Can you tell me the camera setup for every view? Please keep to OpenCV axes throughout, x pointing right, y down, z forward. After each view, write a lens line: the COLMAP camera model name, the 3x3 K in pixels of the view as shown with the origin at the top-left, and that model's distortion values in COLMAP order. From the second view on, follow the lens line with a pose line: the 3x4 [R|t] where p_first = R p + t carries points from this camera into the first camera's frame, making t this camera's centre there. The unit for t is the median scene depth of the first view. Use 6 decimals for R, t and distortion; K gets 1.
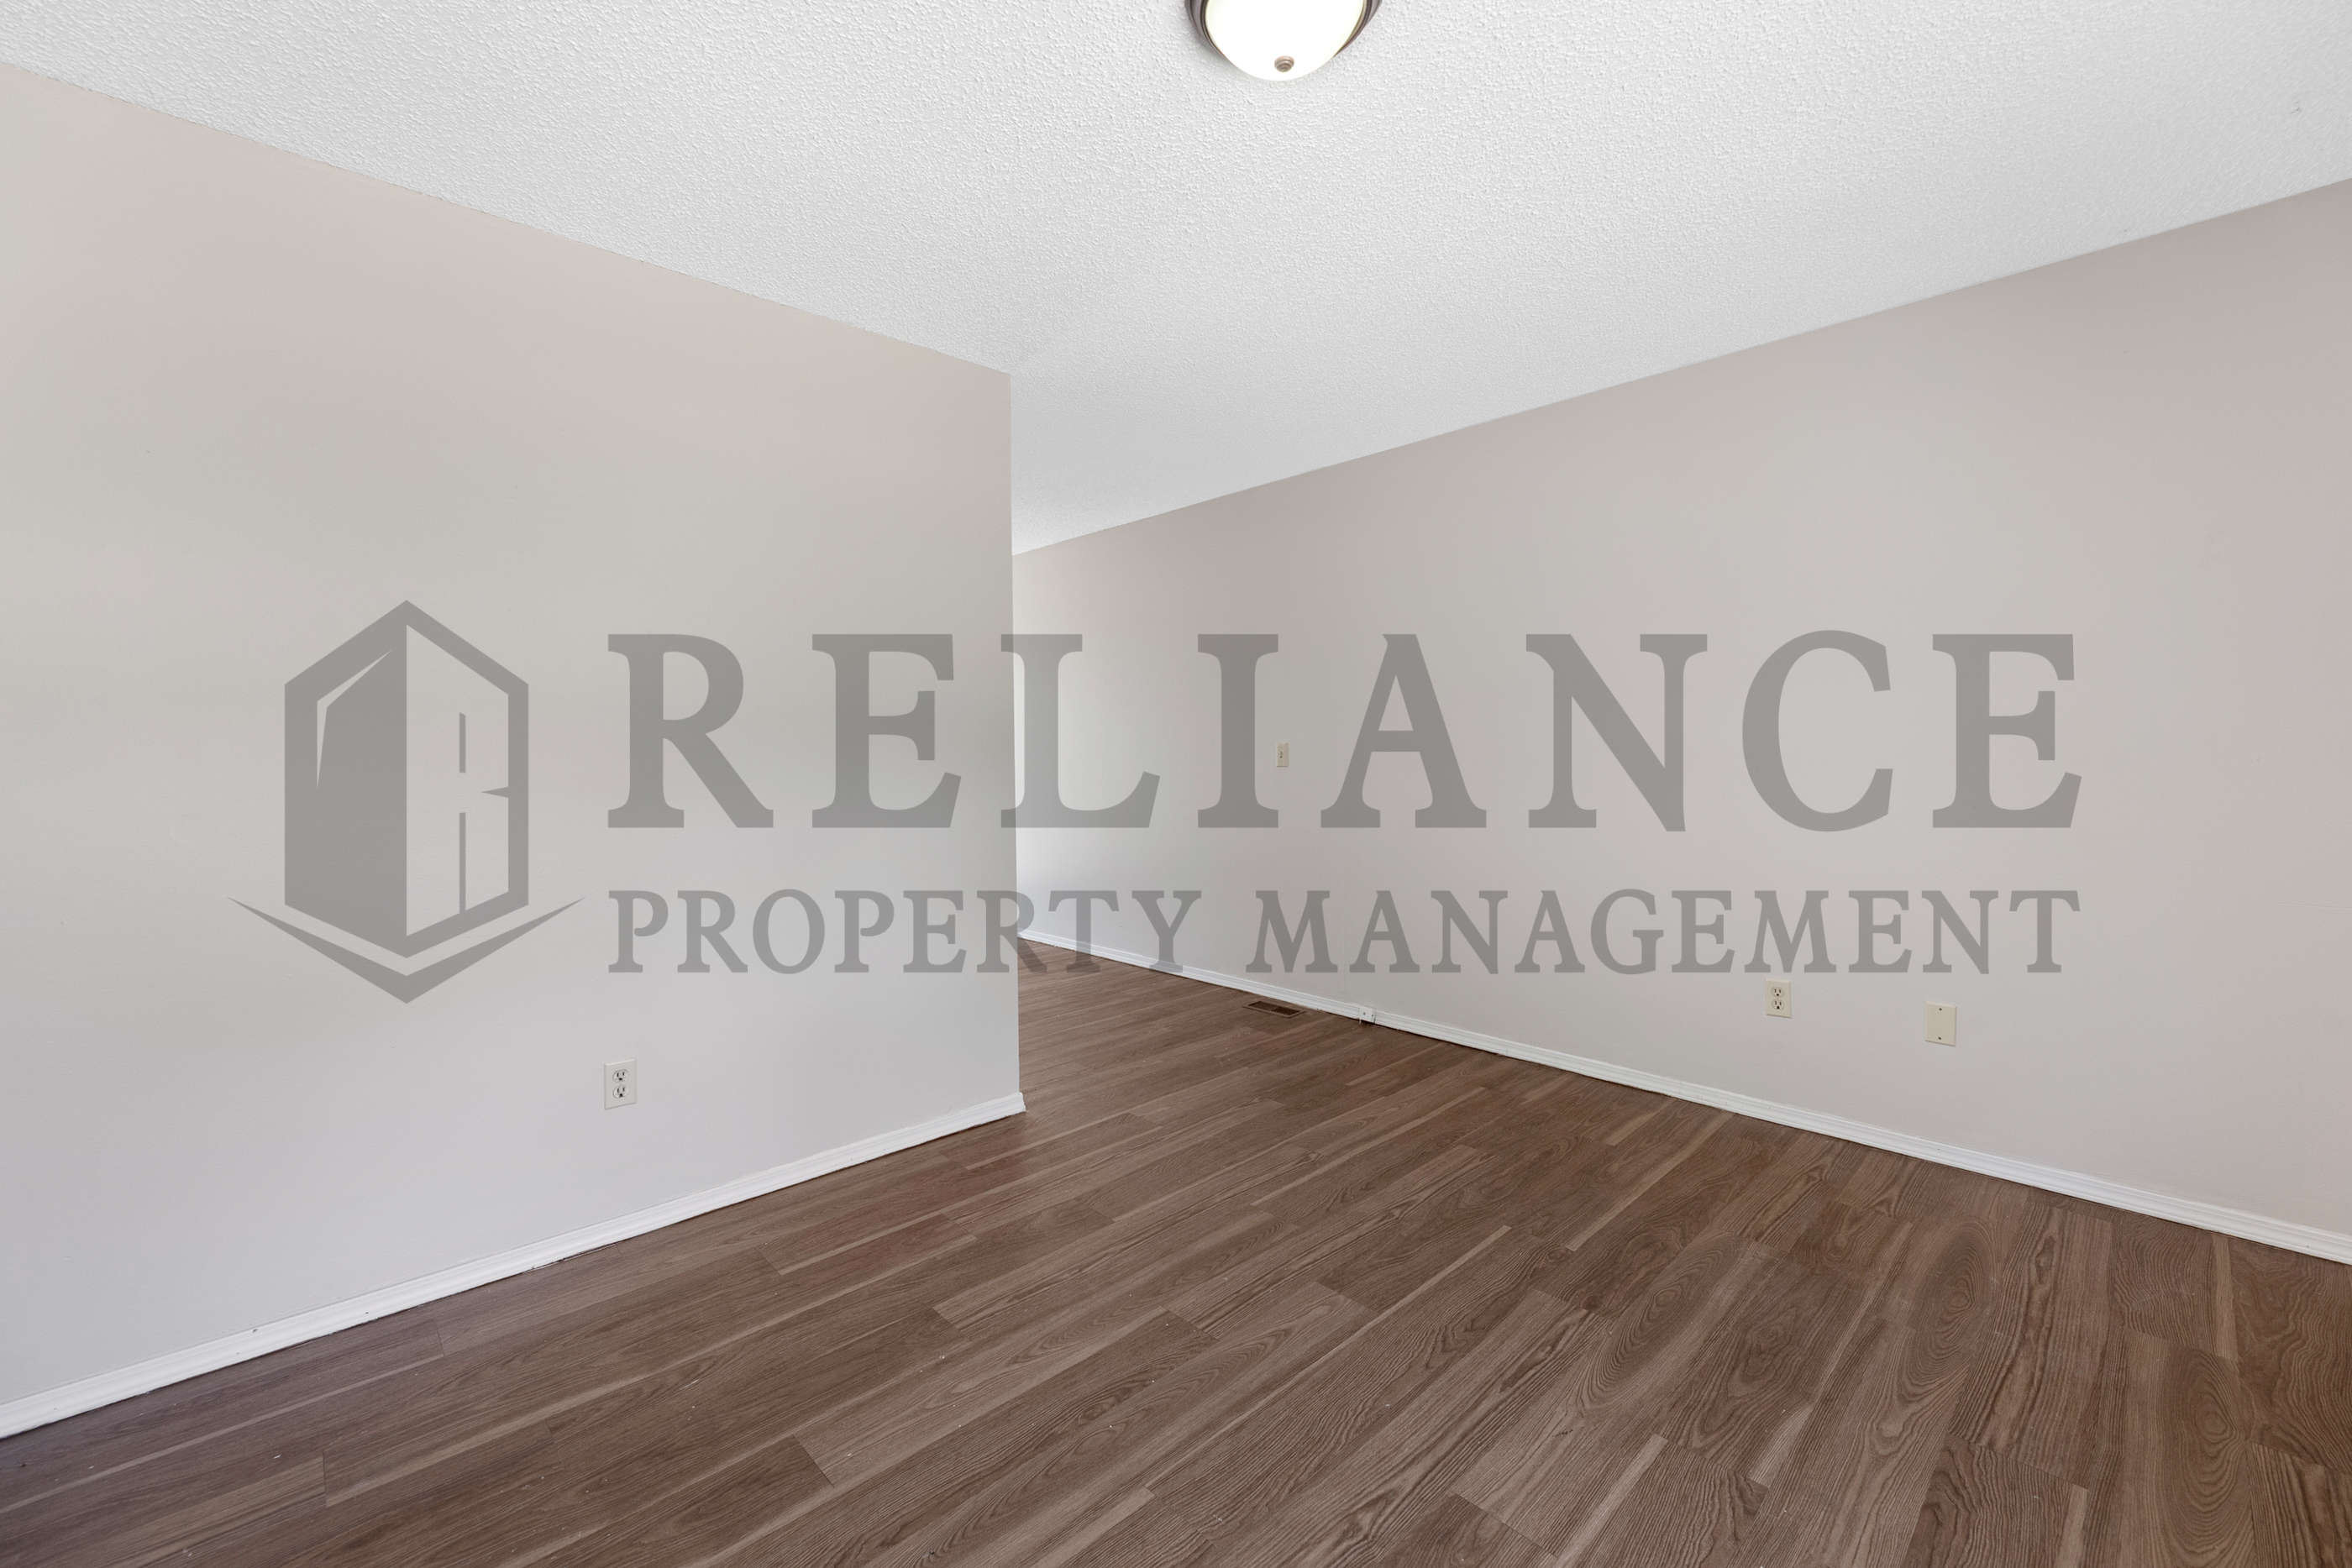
lens RADIAL K [[979.8, 0, 1172.2], [0, 979.8, 724.9], [0, 0, 1]] dist [-0.000355, -0.000062]
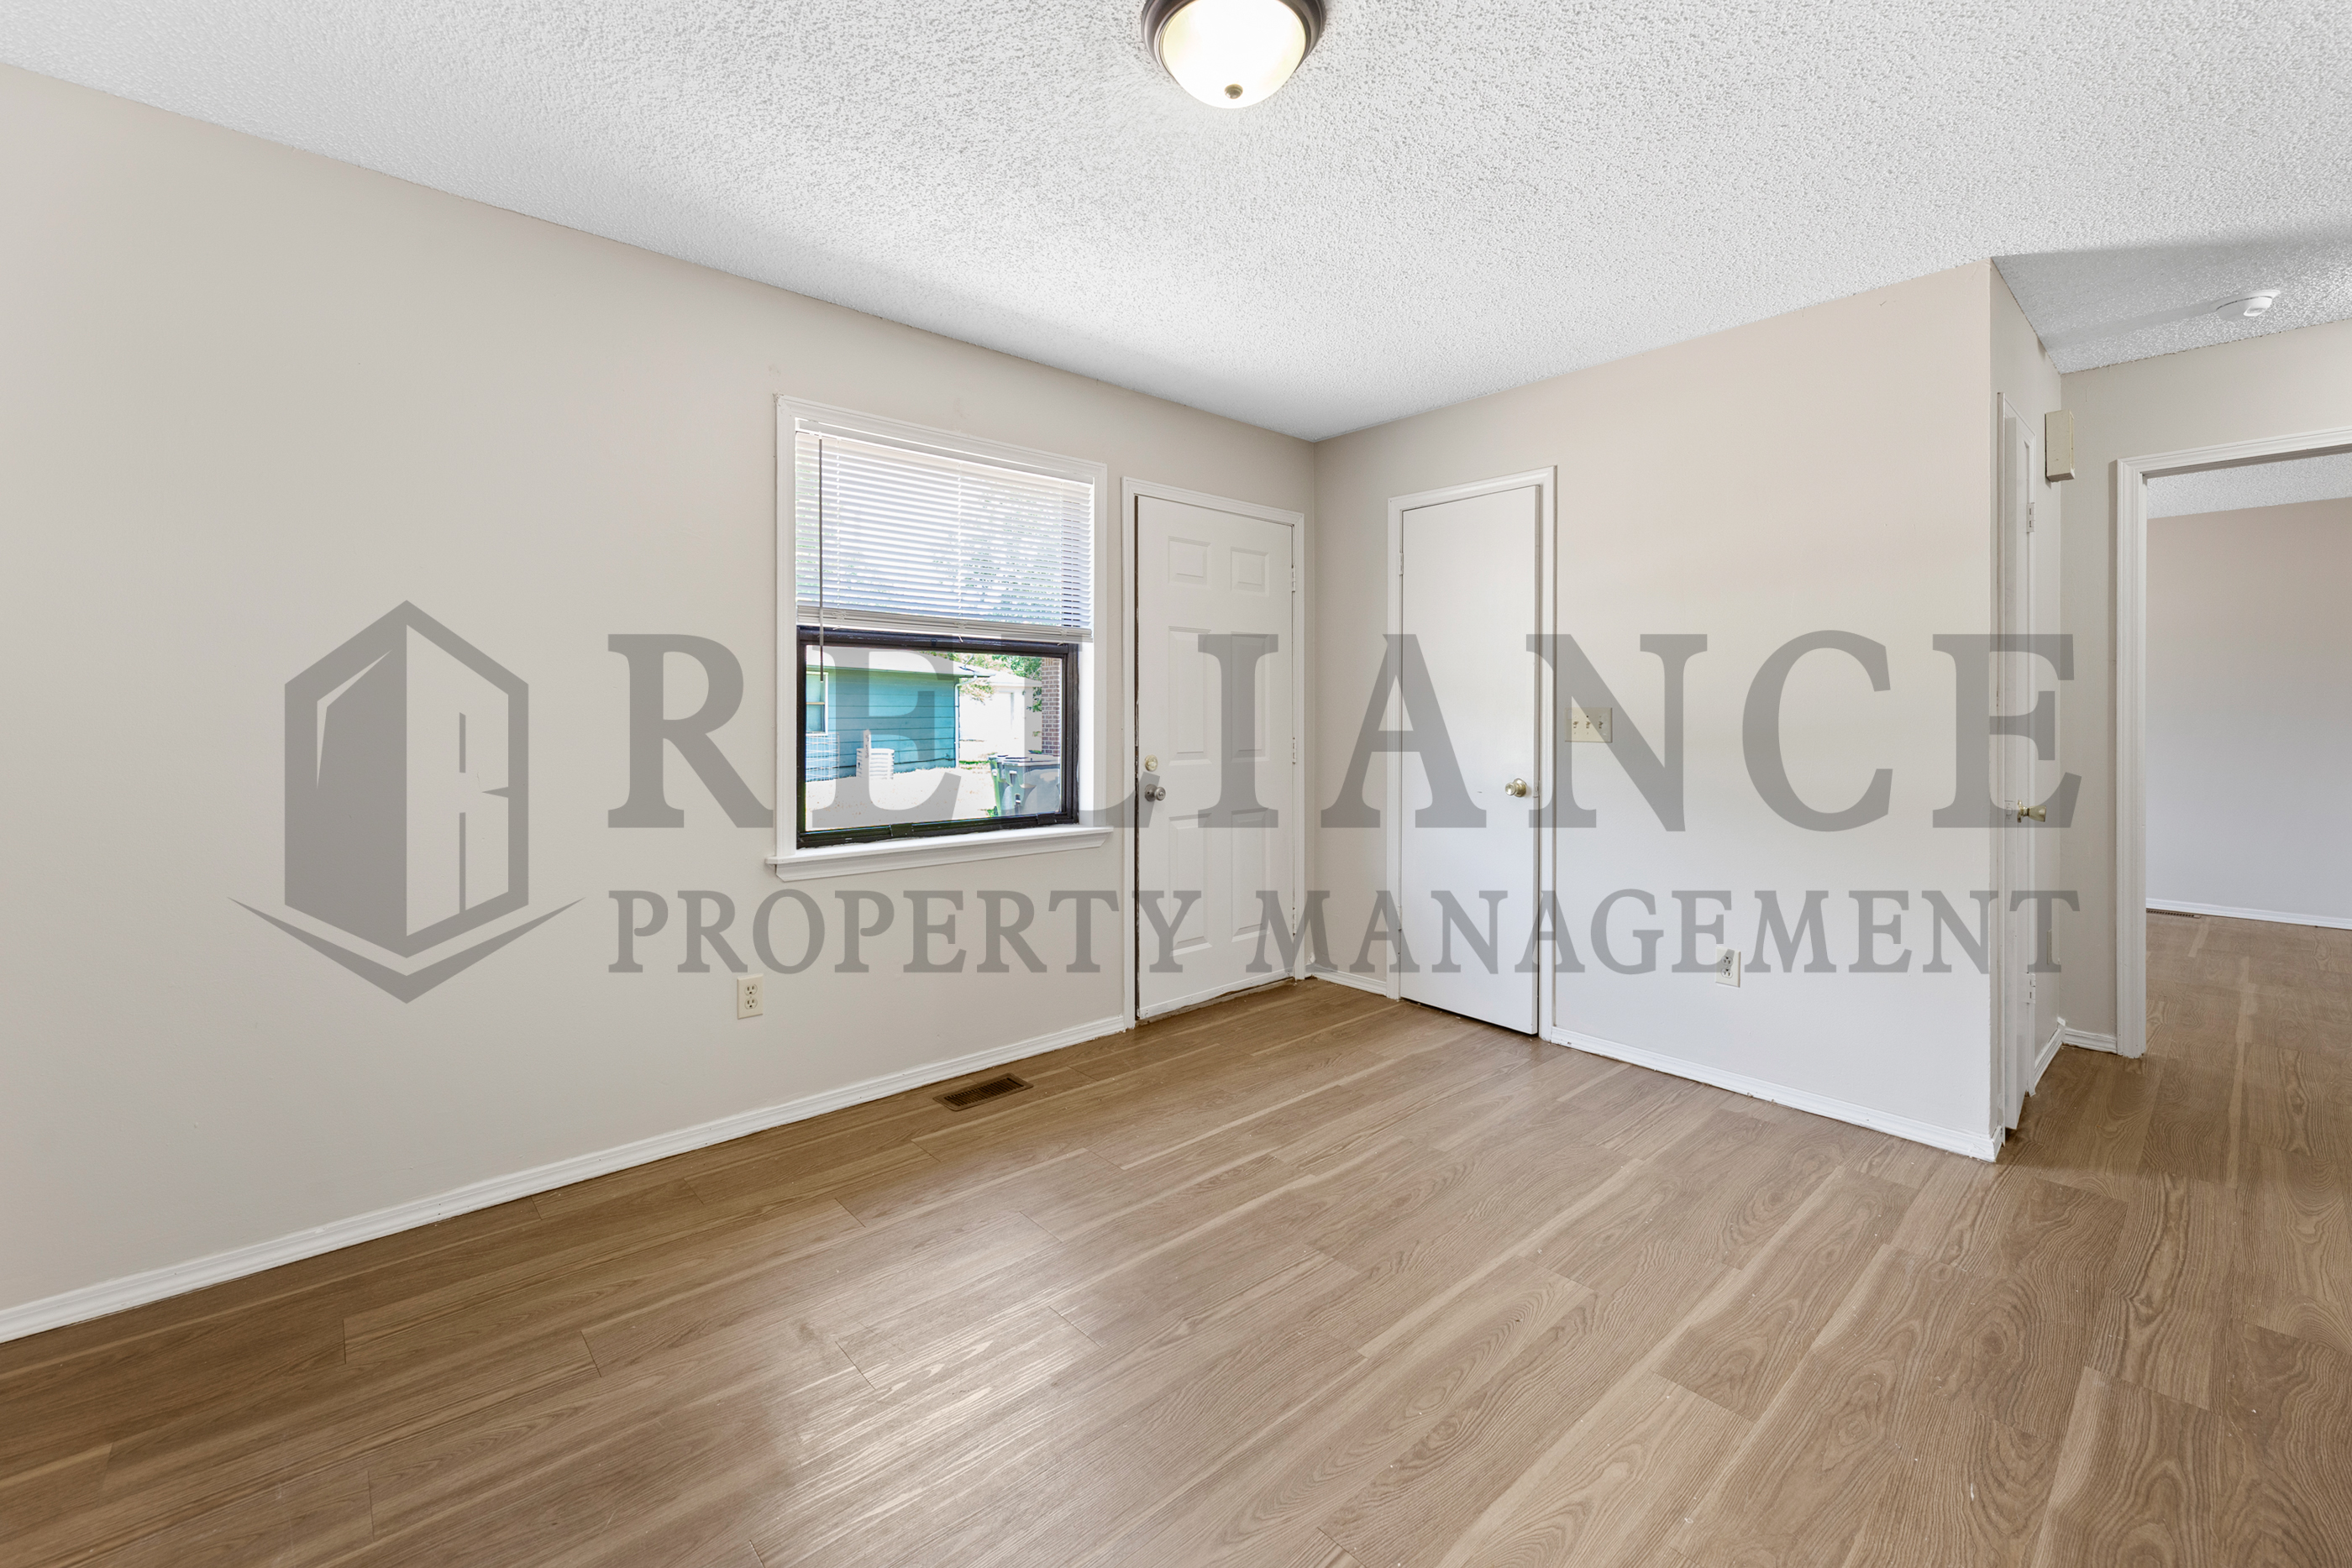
lens RADIAL K [[979.8, 0, 1172.2], [0, 979.8, 724.9], [0, 0, 1]] dist [-0.000355, -0.000062]
pose [[-0.999607, 0.010475, 0.026007, 0.145047], [0.009961, 0.999754, -0.019802, 0.055210], [-0.026208, -0.019535, -0.999466, 1.931750]]
